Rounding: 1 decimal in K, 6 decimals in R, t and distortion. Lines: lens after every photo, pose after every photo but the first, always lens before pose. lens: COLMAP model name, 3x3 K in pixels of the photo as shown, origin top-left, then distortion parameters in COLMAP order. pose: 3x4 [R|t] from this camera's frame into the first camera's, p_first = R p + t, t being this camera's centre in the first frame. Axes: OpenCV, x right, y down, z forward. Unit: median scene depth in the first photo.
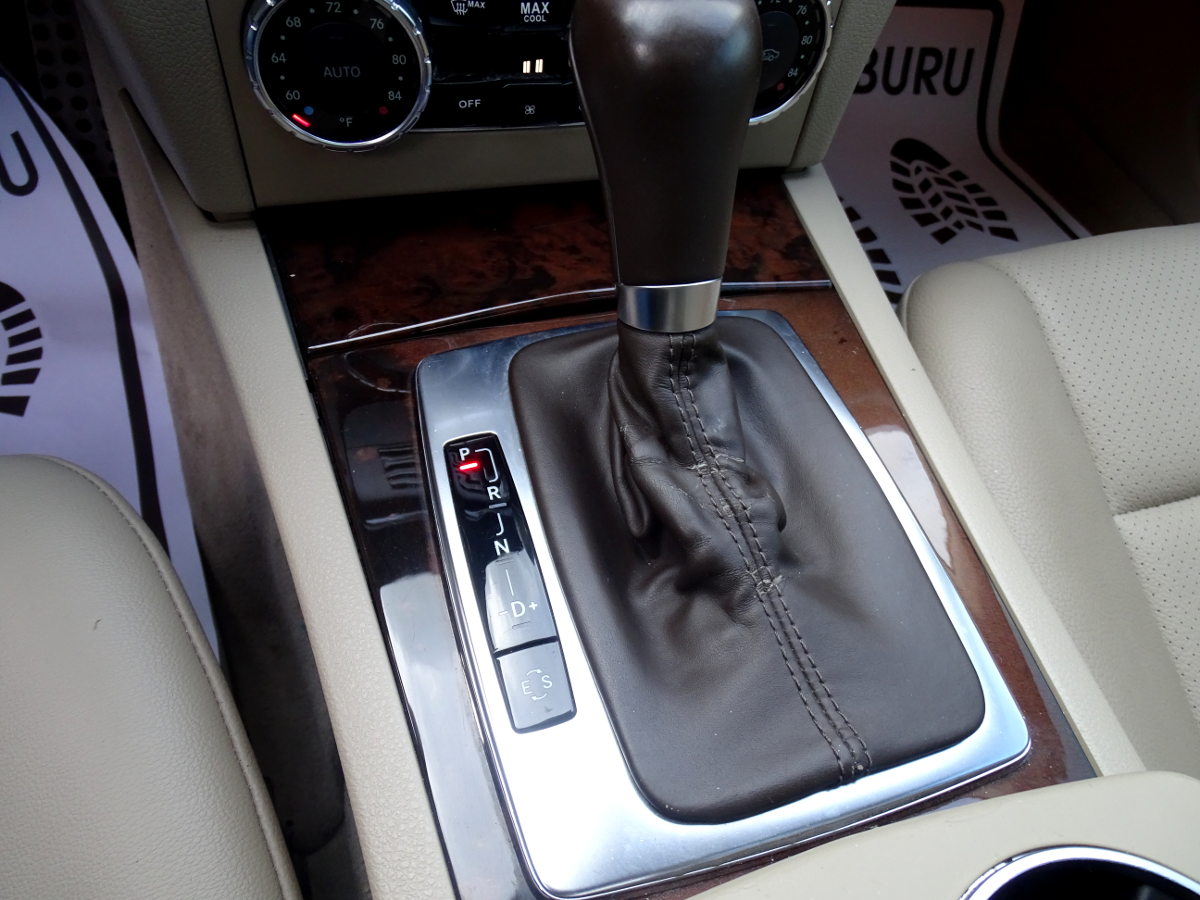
lens RADIAL K [[808.3, 0, 600.0], [0, 808.3, 450.0], [0, 0, 1]] dist [0.000492, 0.006798]
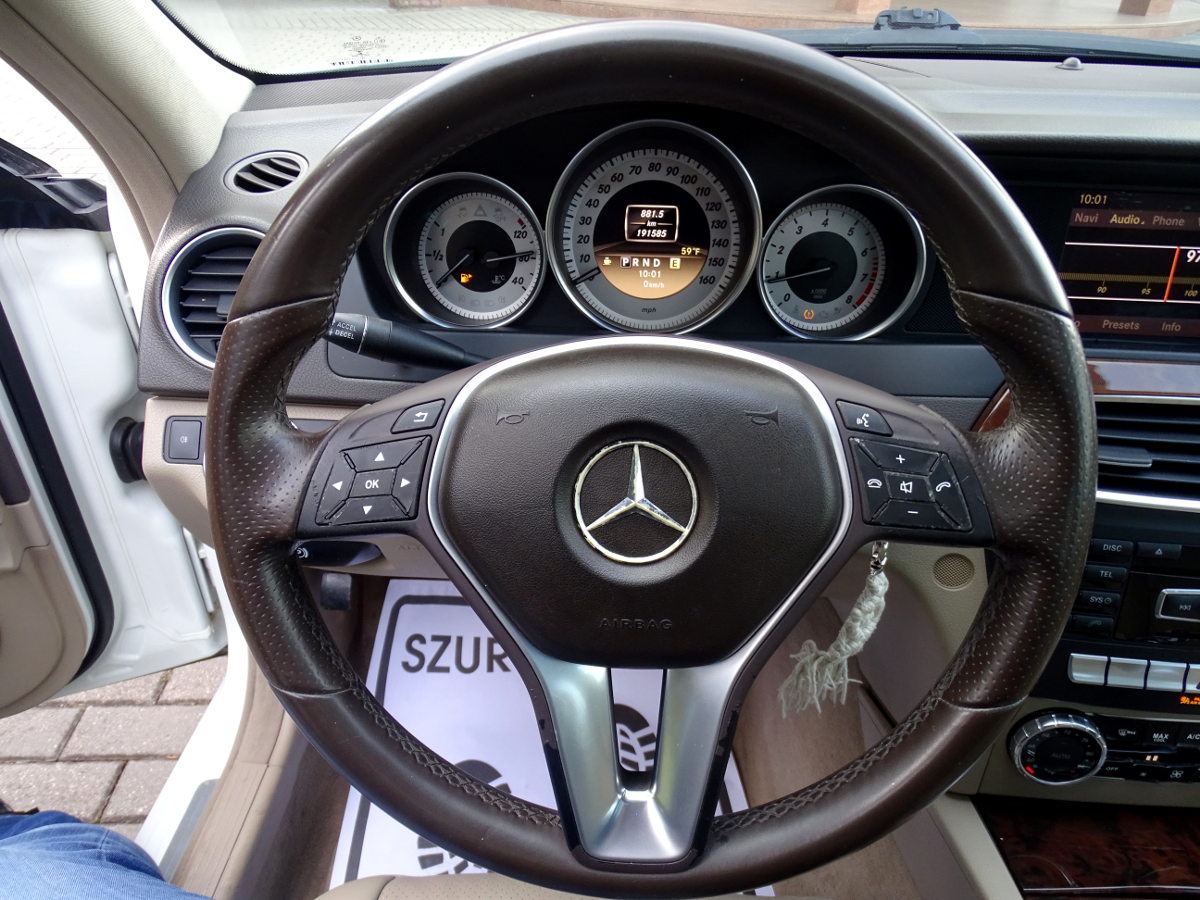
lens RADIAL K [[812.7, 0, 600.2], [0, 812.7, 432.3], [0, 0, 1]] dist [-0.010148, -0.004716]
pose [[0.929519, 0.076255, -0.360804, -0.636300], [-0.228463, 0.887092, -0.401089, -0.085012], [0.289481, 0.455250, 0.841990, -1.287289]]
